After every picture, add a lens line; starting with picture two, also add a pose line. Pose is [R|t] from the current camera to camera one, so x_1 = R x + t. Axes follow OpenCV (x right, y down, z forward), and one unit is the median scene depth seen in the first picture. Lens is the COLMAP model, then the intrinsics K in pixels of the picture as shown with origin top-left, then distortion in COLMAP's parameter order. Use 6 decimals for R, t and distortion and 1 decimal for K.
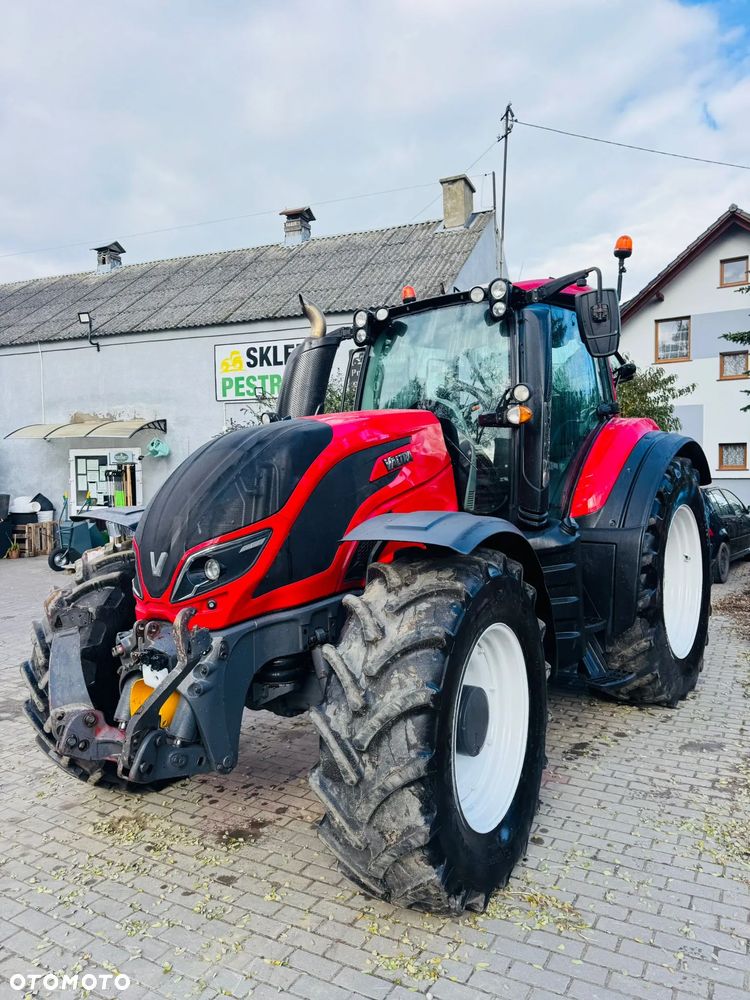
lens RADIAL K [[705.1, 0, 373.1], [0, 705.1, 513.6], [0, 0, 1]] dist [0.029594, -0.029964]
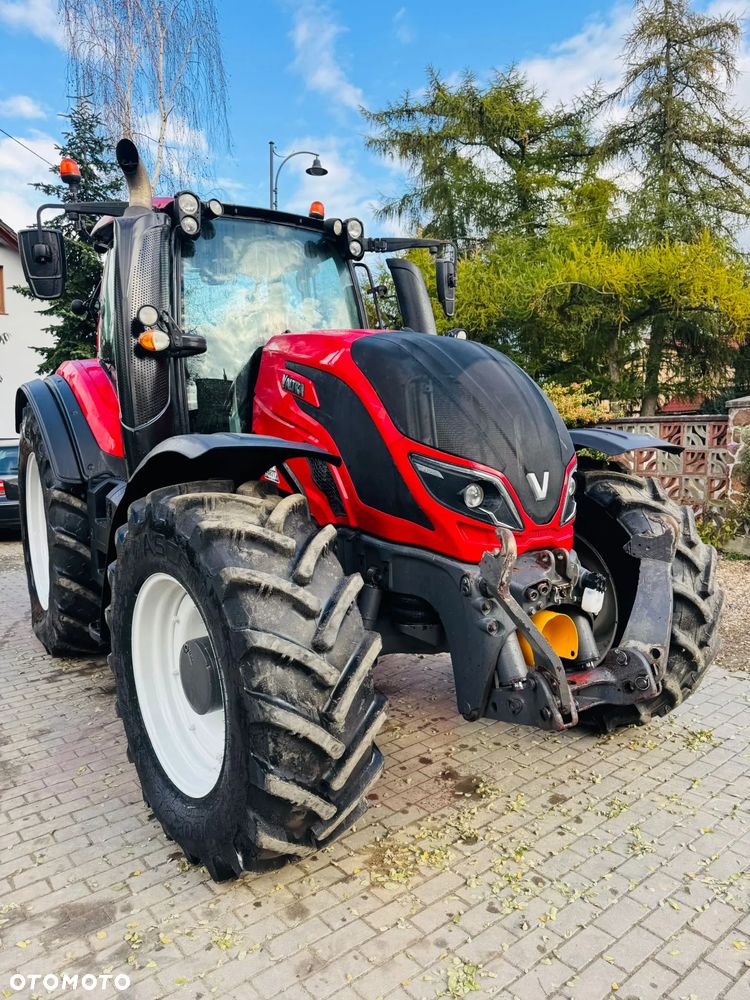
lens RADIAL K [[705.1, 0, 378.0], [0, 705.1, 505.6], [0, 0, 1]] dist [0.029594, -0.029964]
pose [[0.350587, -0.088142, 0.932373, -0.722109], [0.054551, 0.995793, 0.073625, 0.012219], [-0.934940, 0.025050, 0.353921, 0.532742]]
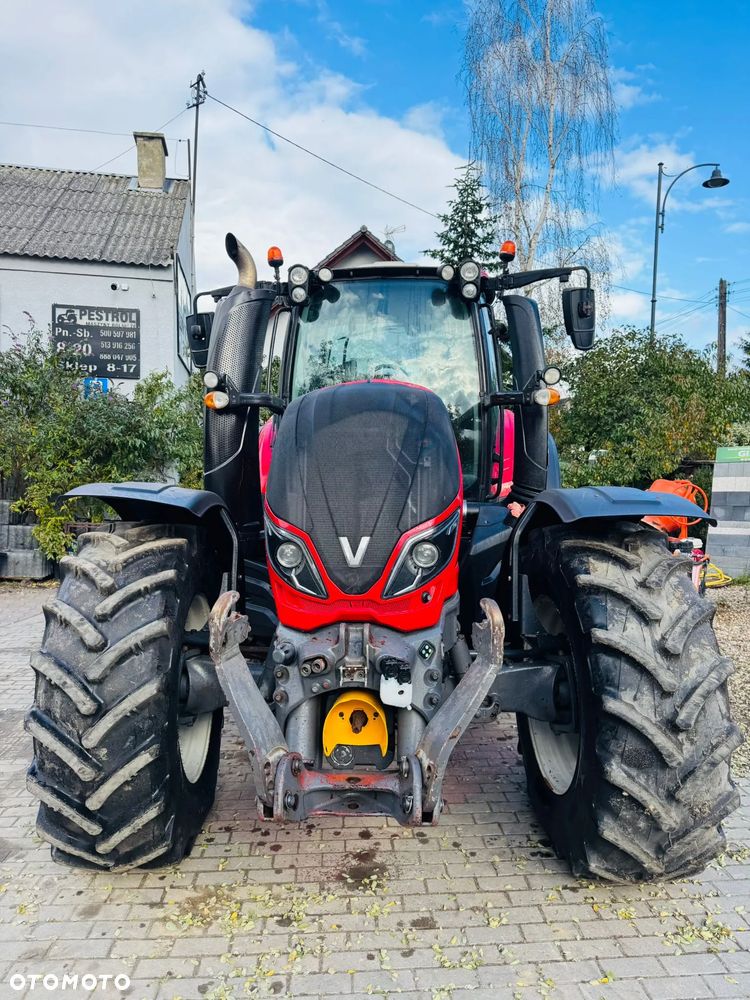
lens RADIAL K [[705.1, 0, 371.5], [0, 705.1, 504.7], [0, 0, 1]] dist [0.029594, -0.029964]
pose [[0.838181, -0.010260, 0.545296, -0.435128], [0.007623, 0.999946, 0.007096, 0.007481], [-0.545340, -0.001791, 0.838213, 0.199760]]
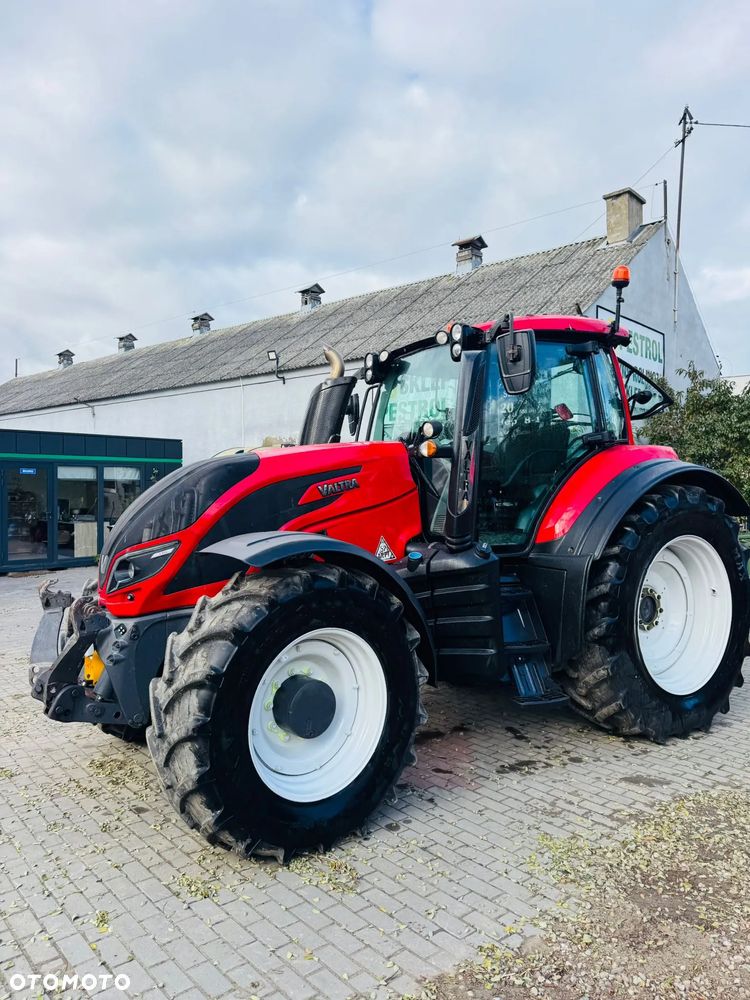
lens RADIAL K [[705.1, 0, 367.7], [0, 705.1, 511.7], [0, 0, 1]] dist [0.029594, -0.029964]
pose [[0.940627, 0.024167, -0.338581, 0.374850], [-0.032936, 0.999254, -0.020177, -0.011138], [0.337841, 0.030131, 0.940721, -0.058873]]
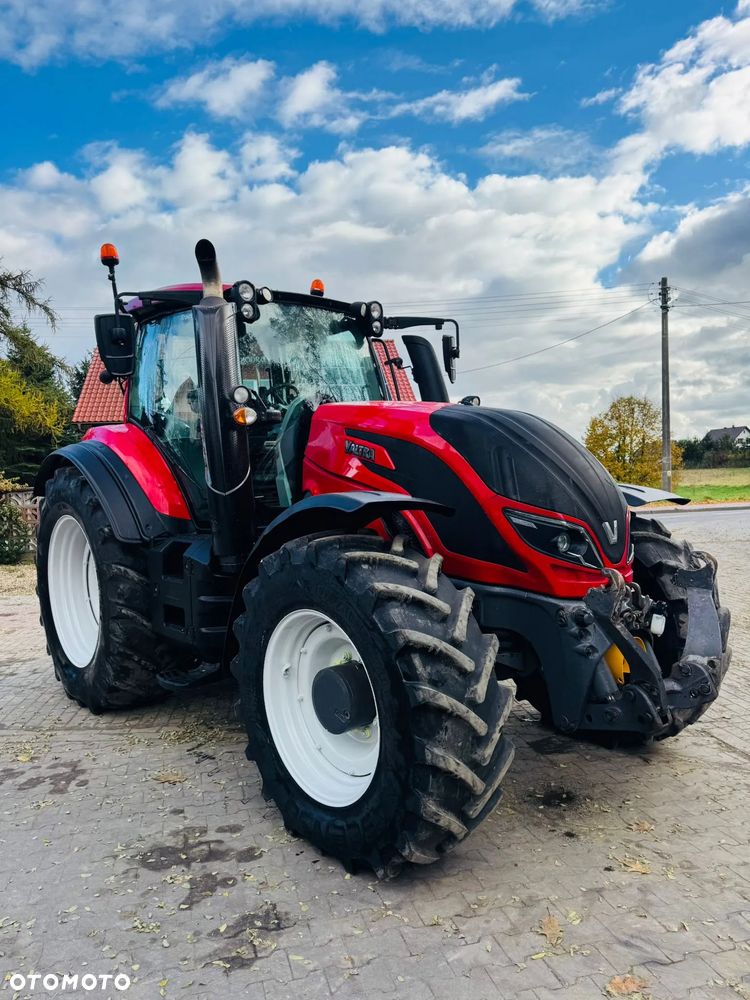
lens RADIAL K [[705.1, 0, 366.1], [0, 705.1, 494.5], [0, 0, 1]] dist [0.029594, -0.029964]
pose [[0.228419, -0.022101, 0.973312, -0.868862], [0.083178, 0.996530, 0.003107, -0.012151], [-0.970003, 0.080249, 0.229465, 0.673837]]
